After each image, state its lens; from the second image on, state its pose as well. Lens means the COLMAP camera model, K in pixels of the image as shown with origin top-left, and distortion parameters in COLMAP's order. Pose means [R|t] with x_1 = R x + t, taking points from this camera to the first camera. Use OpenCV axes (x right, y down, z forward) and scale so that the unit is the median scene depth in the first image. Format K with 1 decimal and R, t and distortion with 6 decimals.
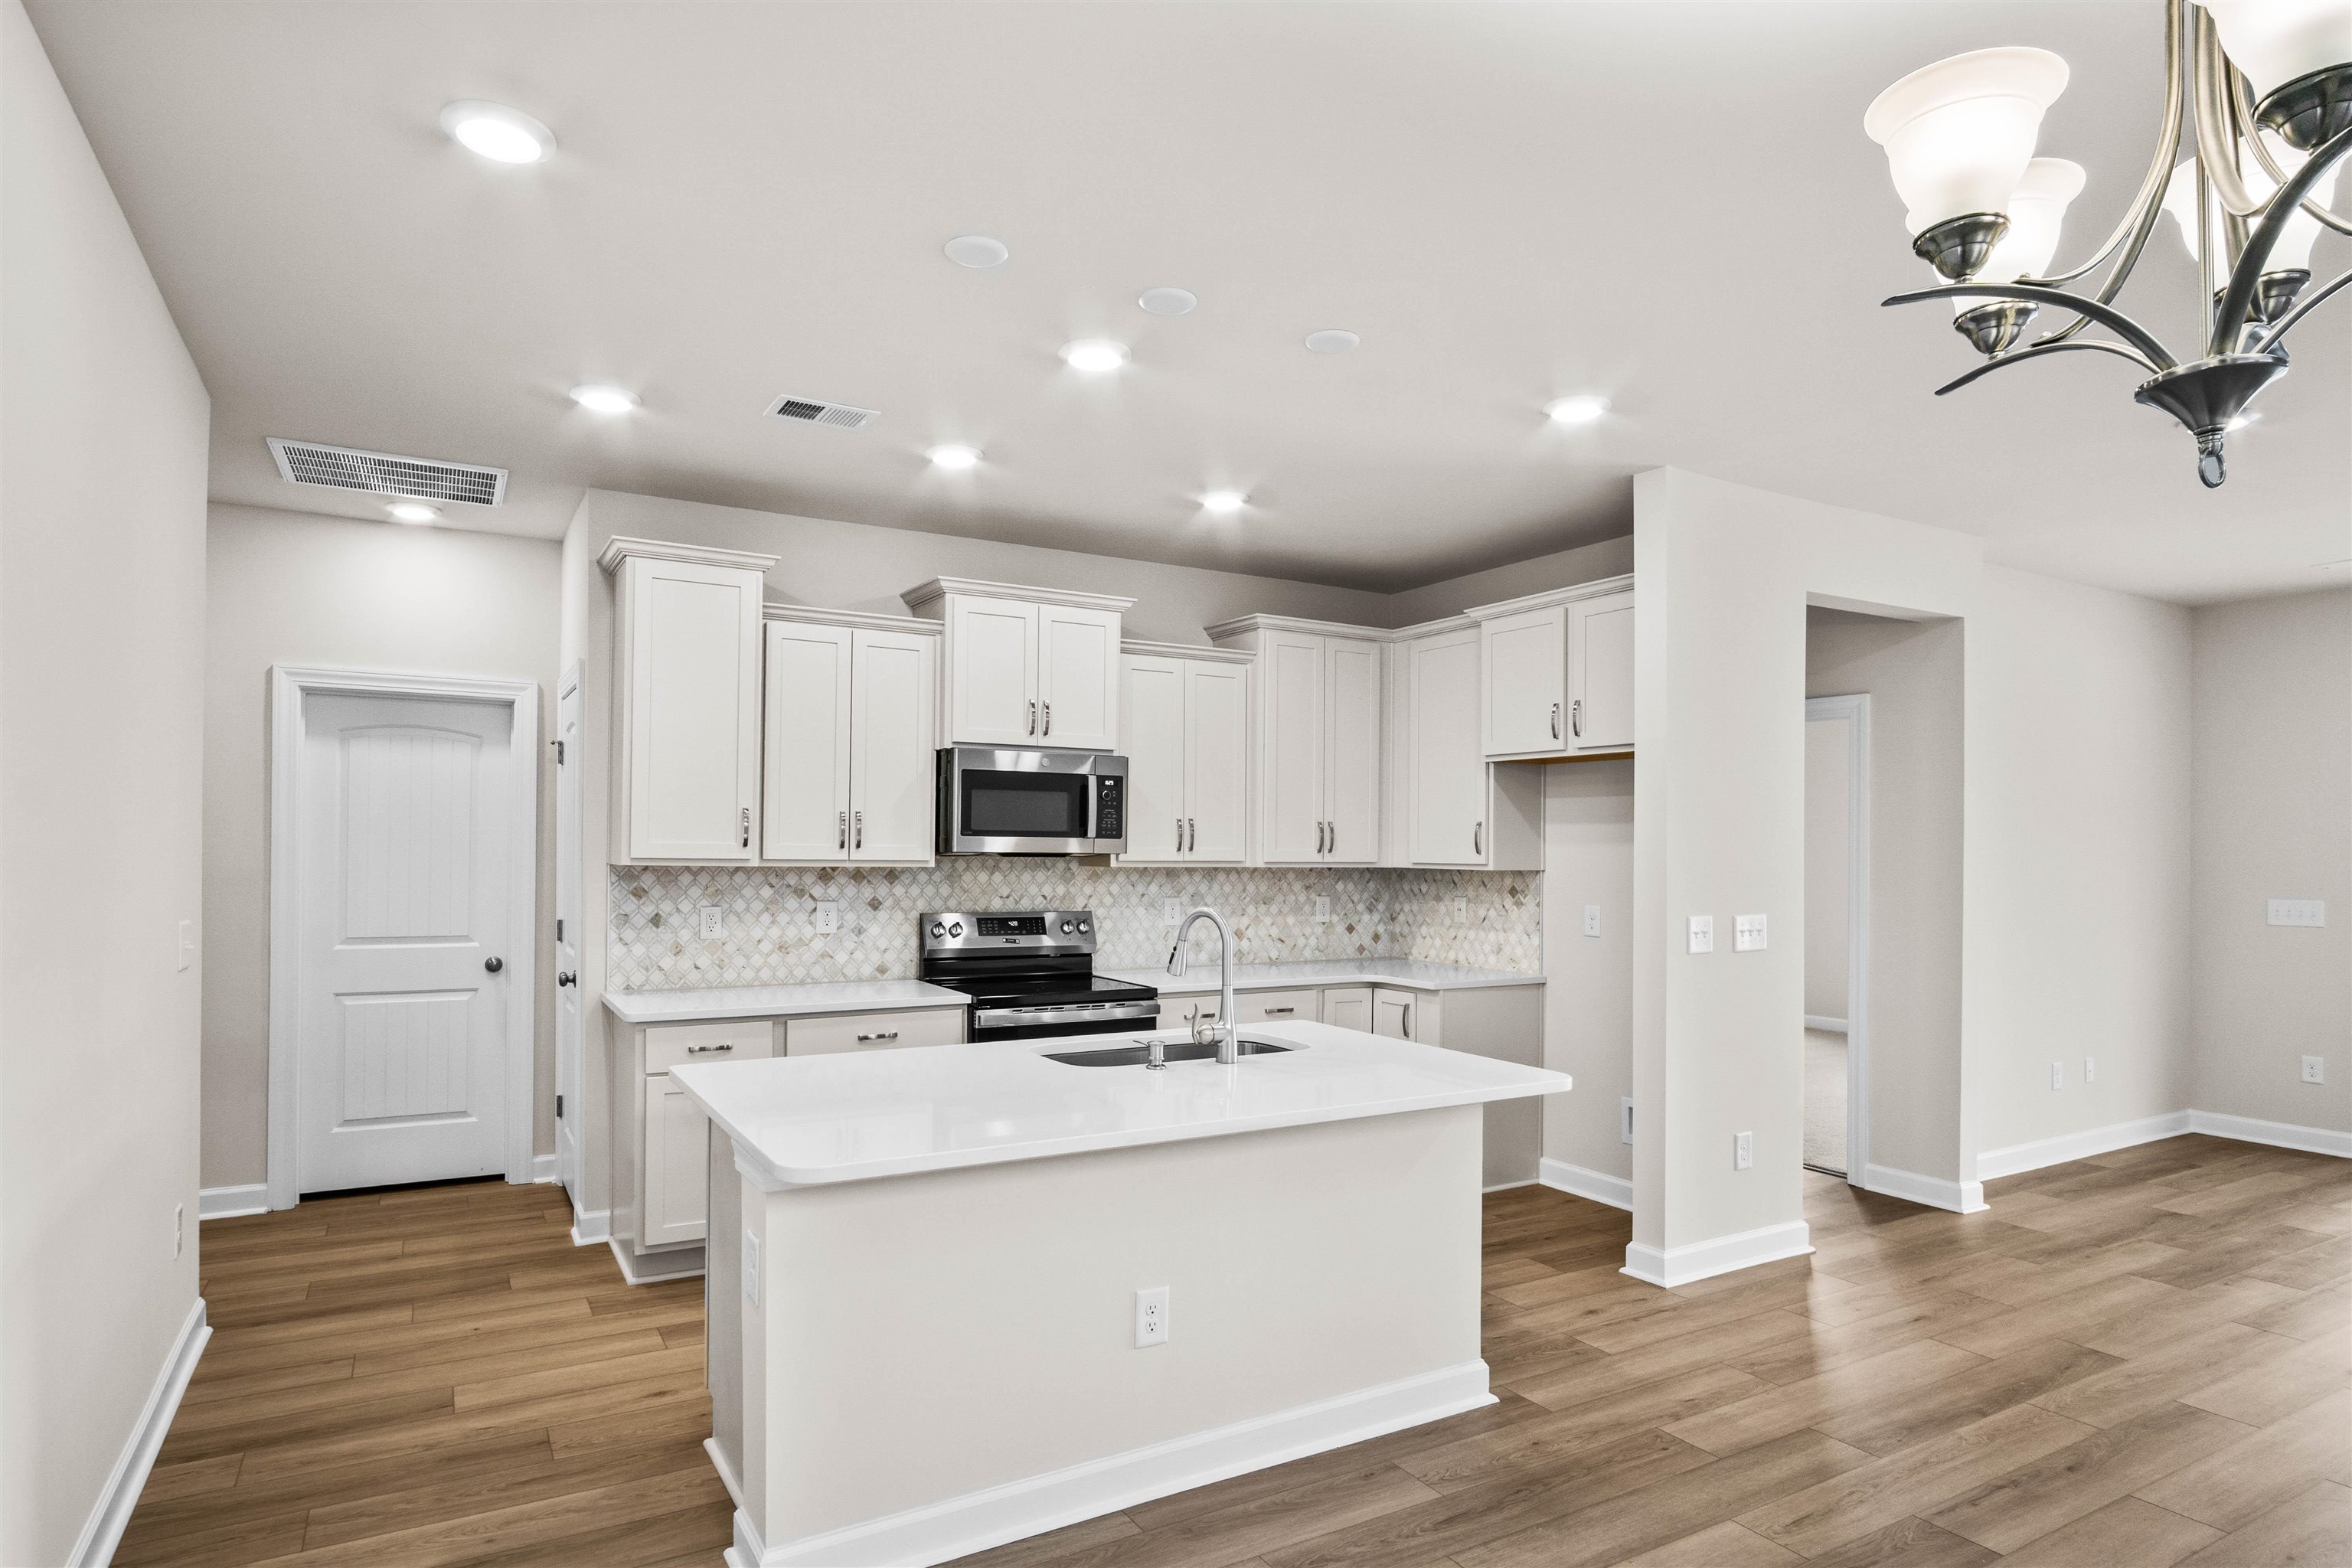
lens RADIAL K [[1309.7, 0, 1159.5], [0, 1309.7, 841.0], [0, 0, 1]] dist [-0.018282, 0.008113]
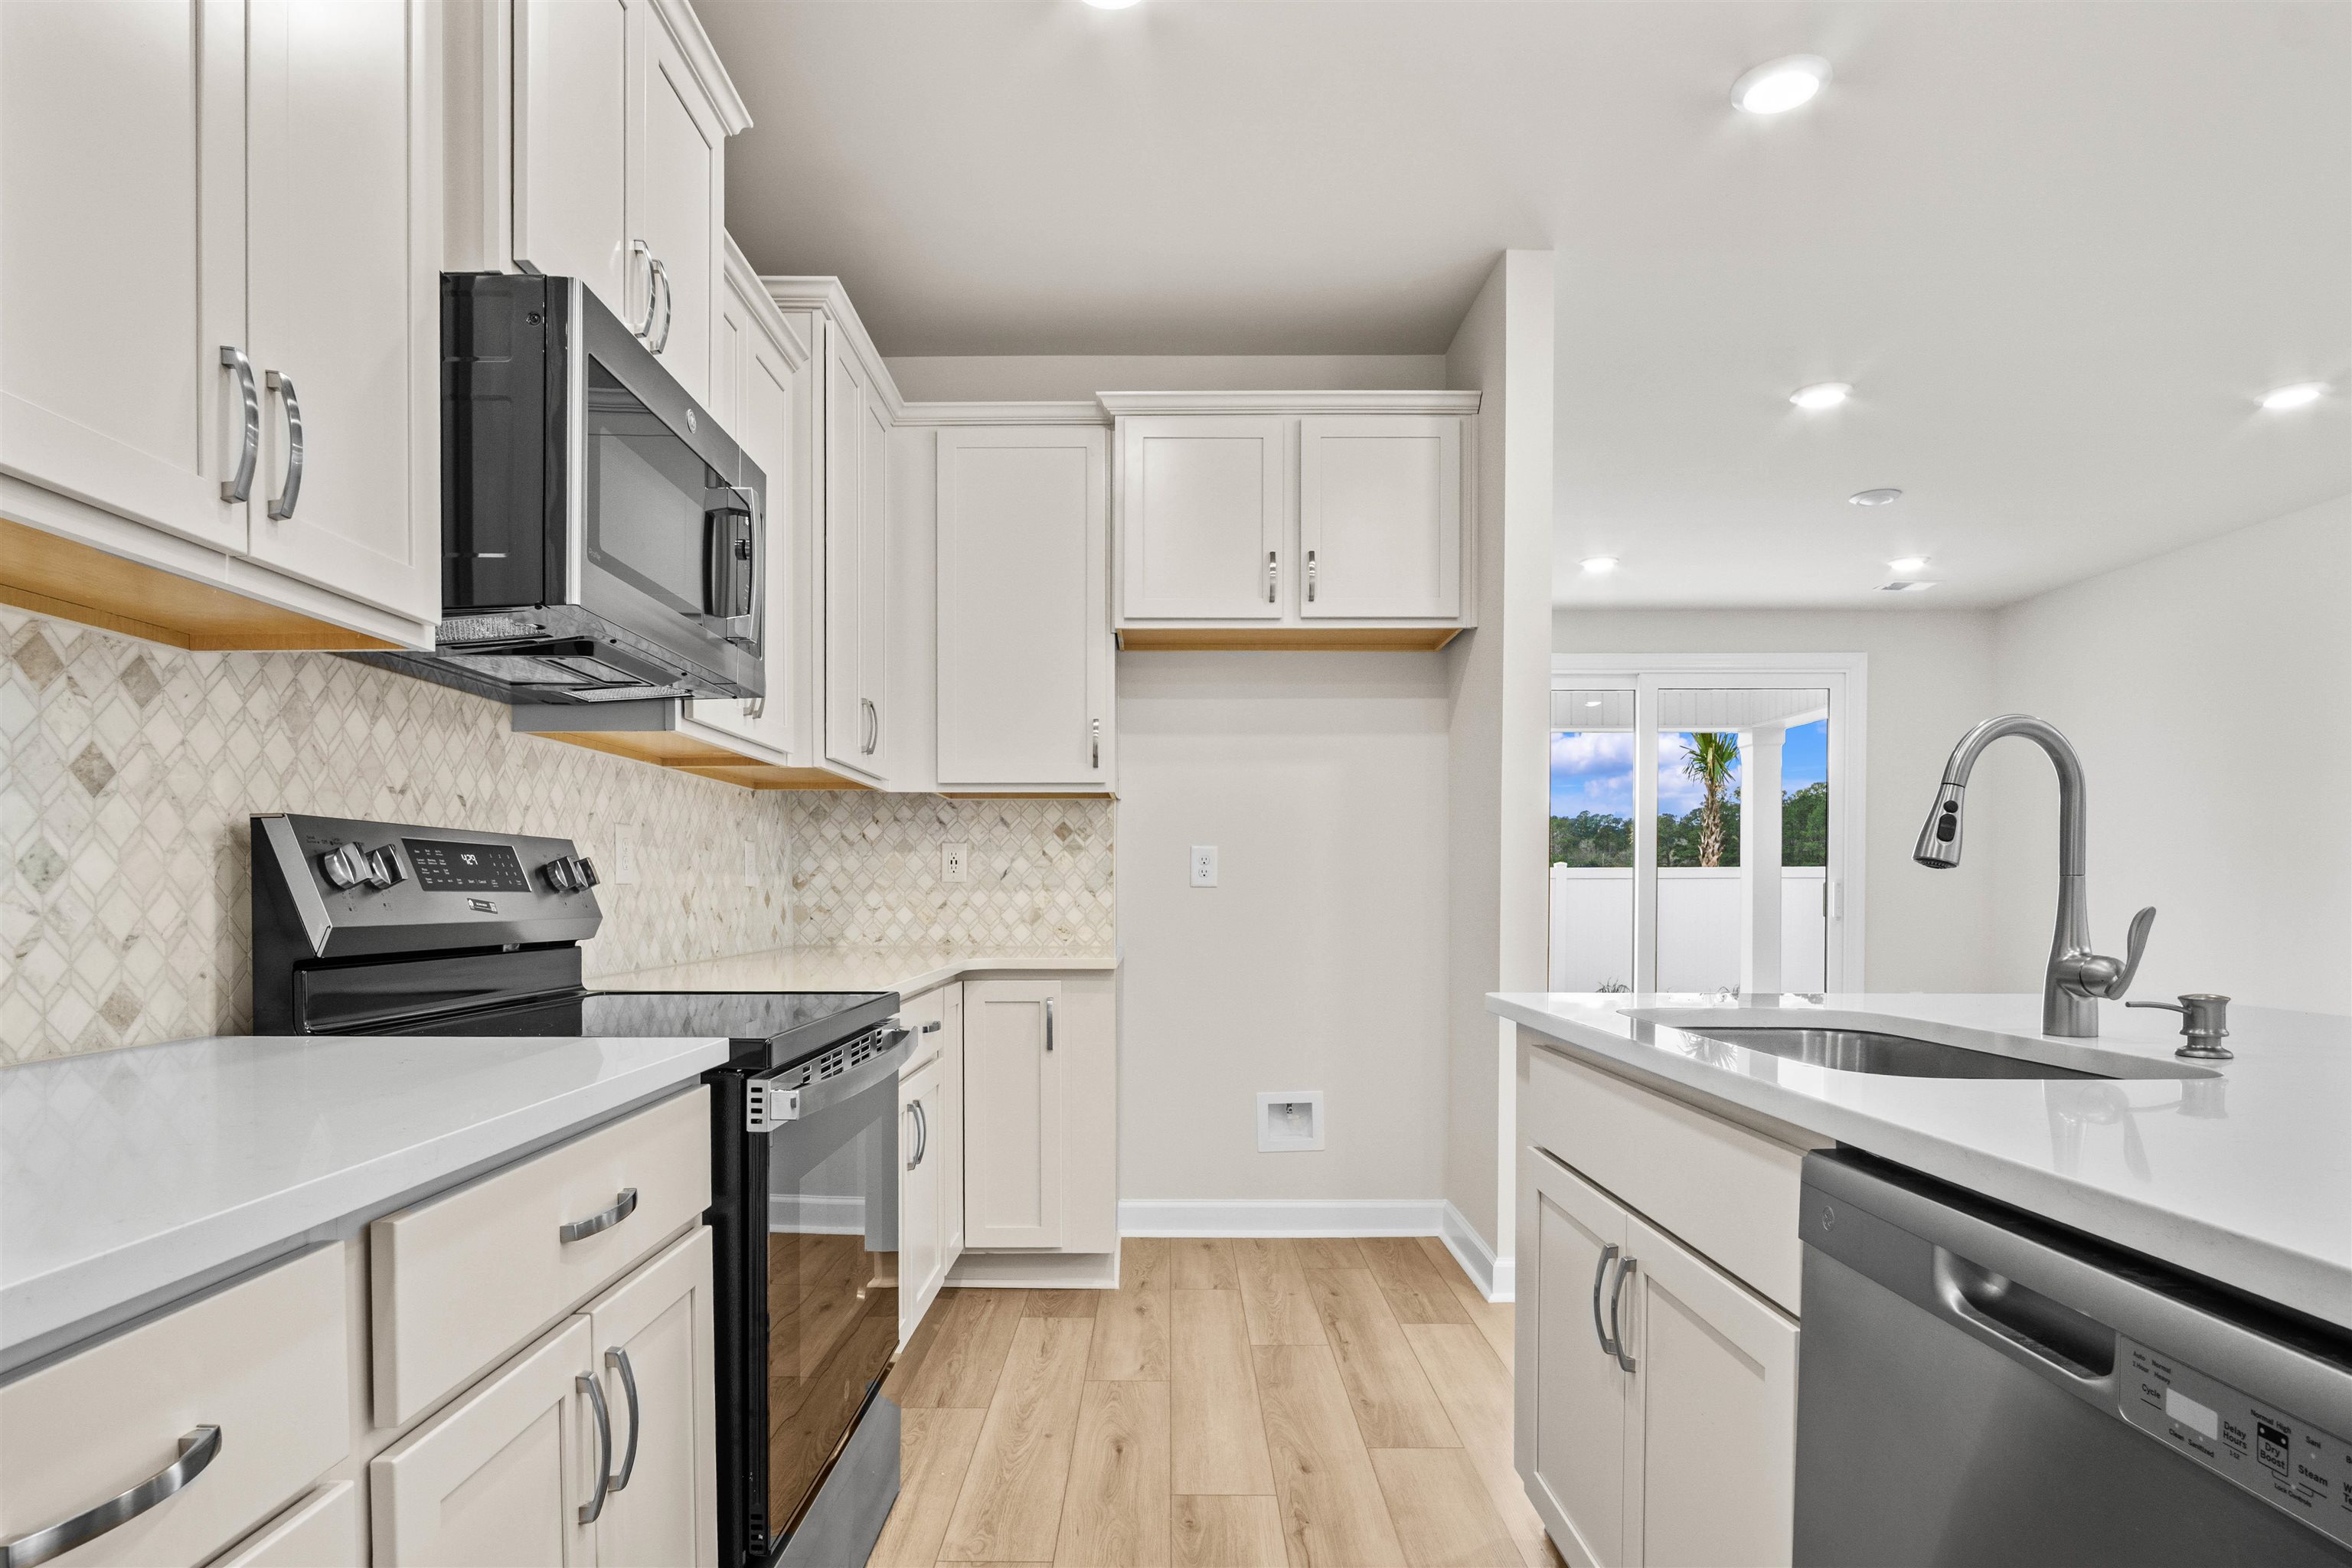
lens RADIAL K [[1309.7, 0, 1159.3], [0, 1309.7, 913.2], [0, 0, 1]] dist [-0.018282, 0.008113]
pose [[0.500759, -0.023764, 0.865260, -0.344407], [0.000704, 0.999634, 0.027047, 0.071205], [-0.865586, -0.012935, 0.500593, 0.681088]]
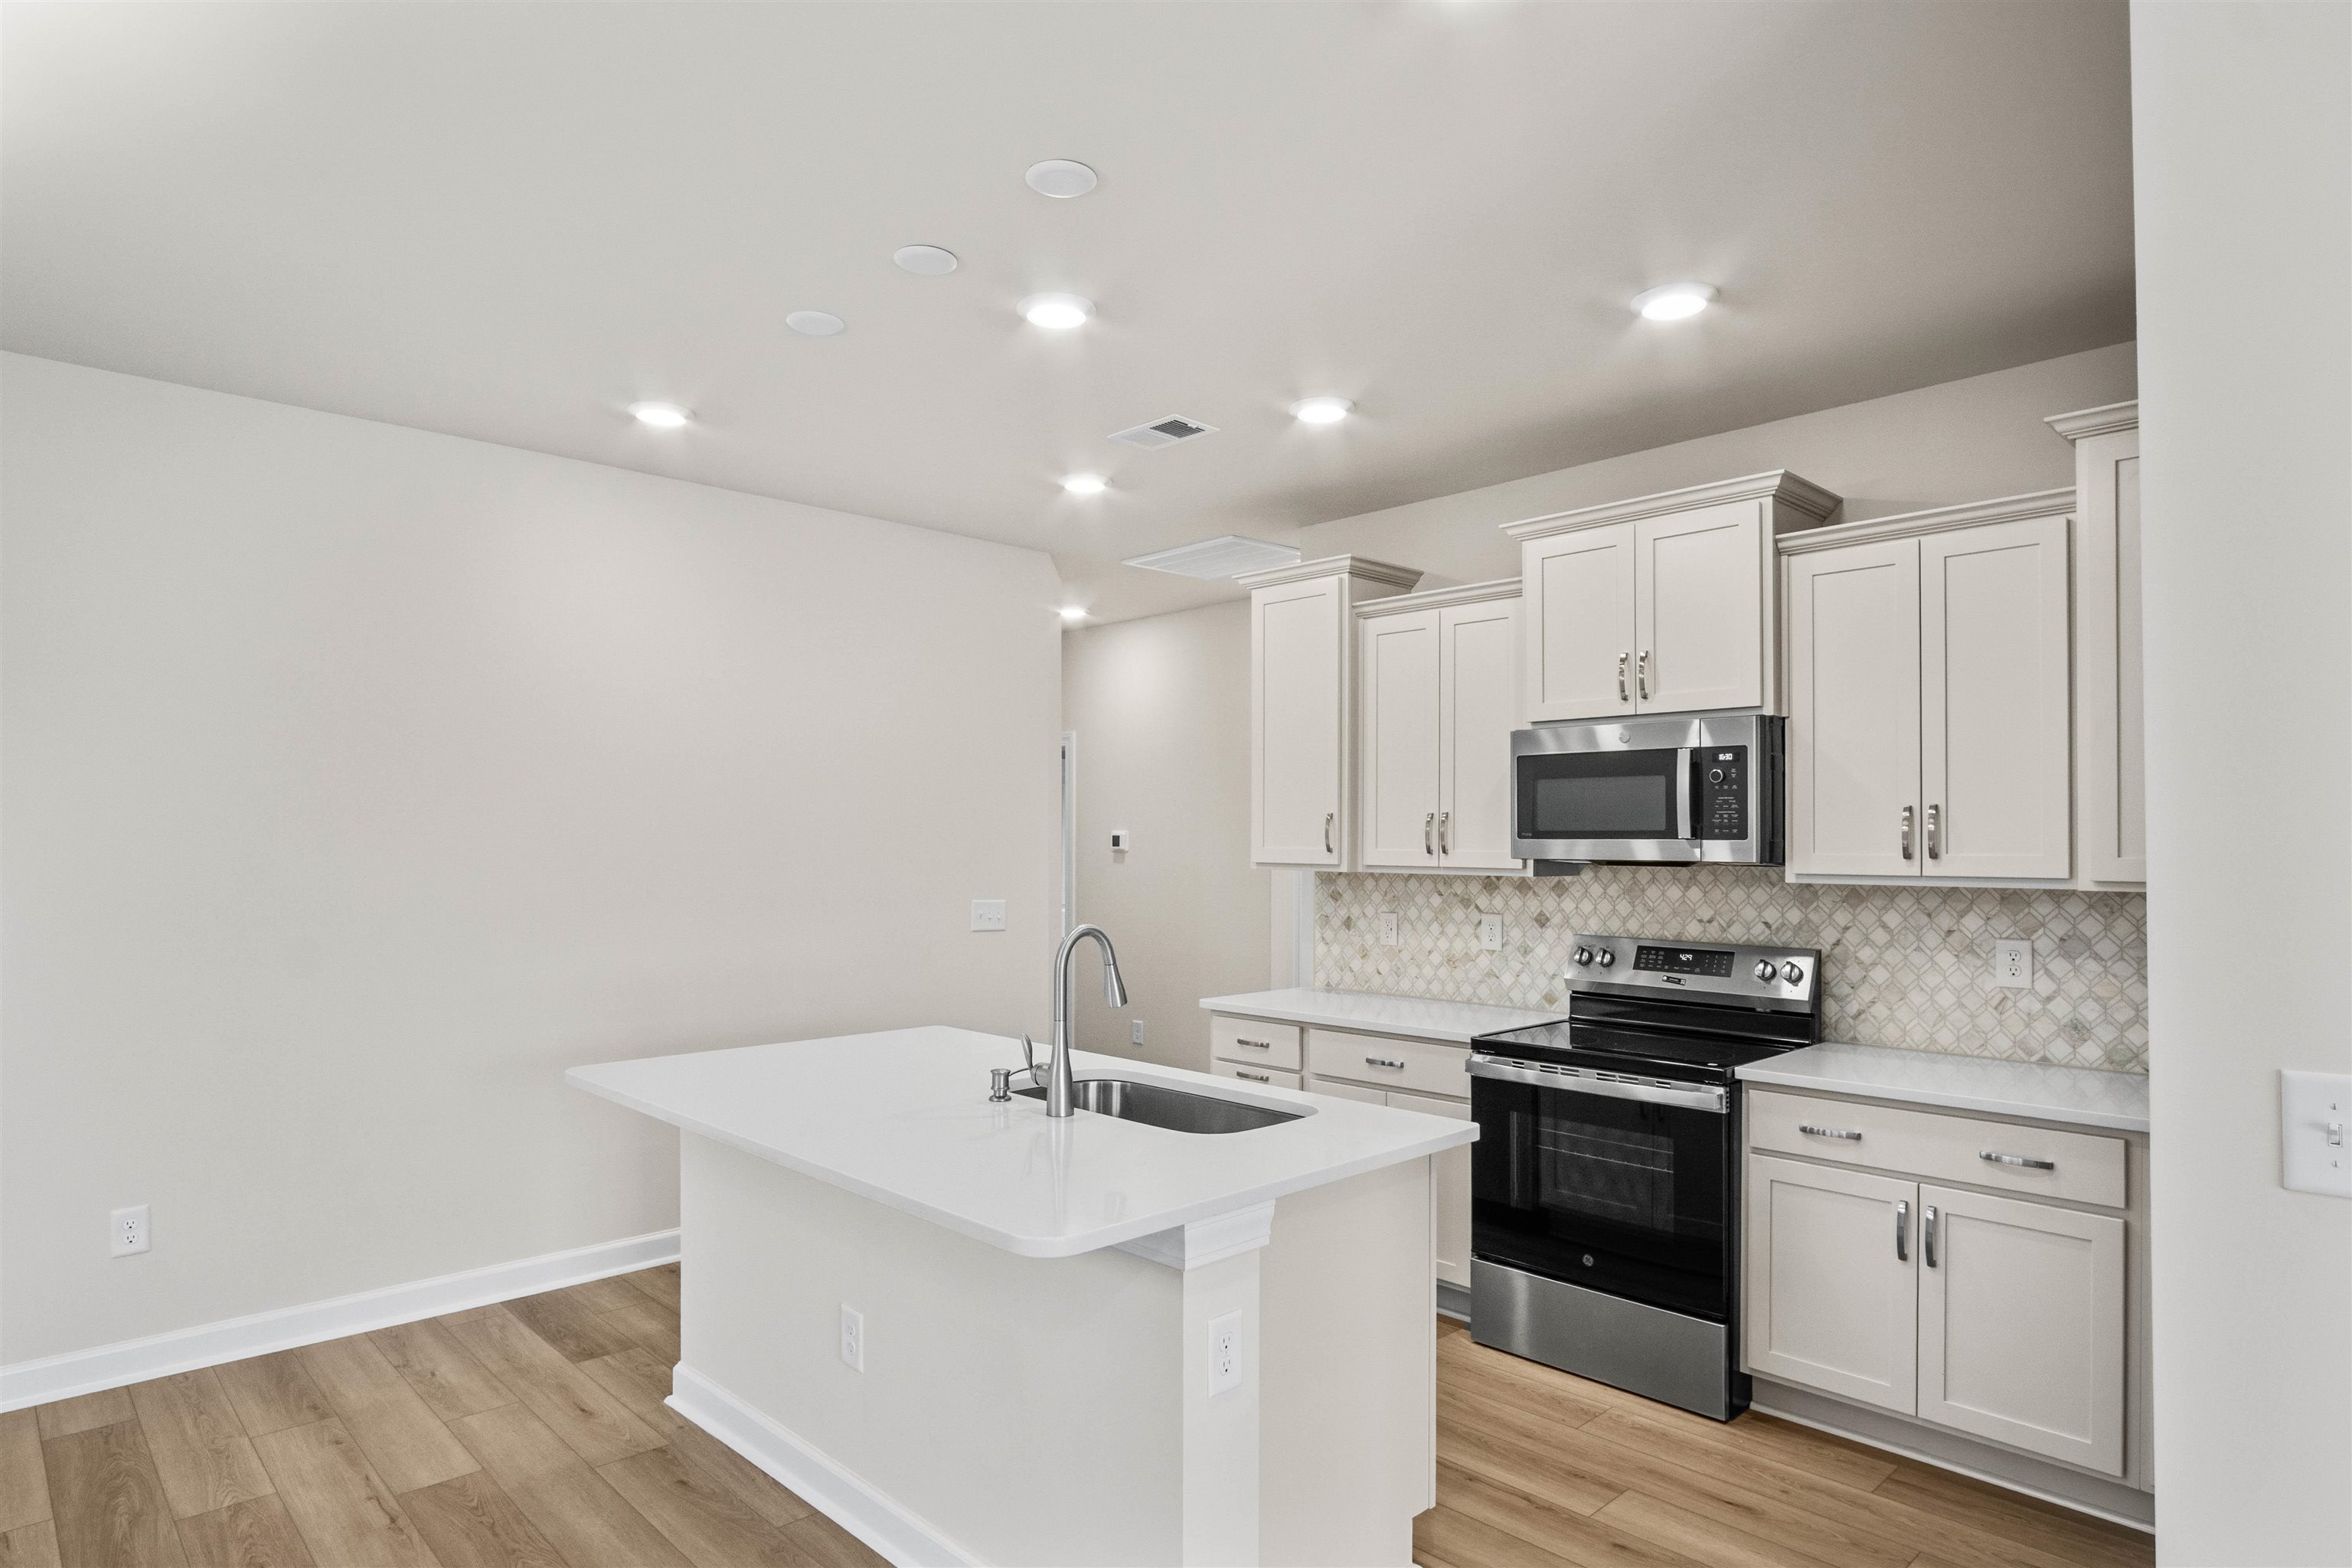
lens RADIAL K [[1309.7, 0, 1129.9], [0, 1309.7, 837.6], [0, 0, 1]] dist [-0.018282, 0.008113]
pose [[0.221051, -0.013016, -0.975175, 0.555142], [0.001180, 0.999914, -0.013078, 0.005614], [0.975262, 0.001740, 0.221047, 0.559719]]
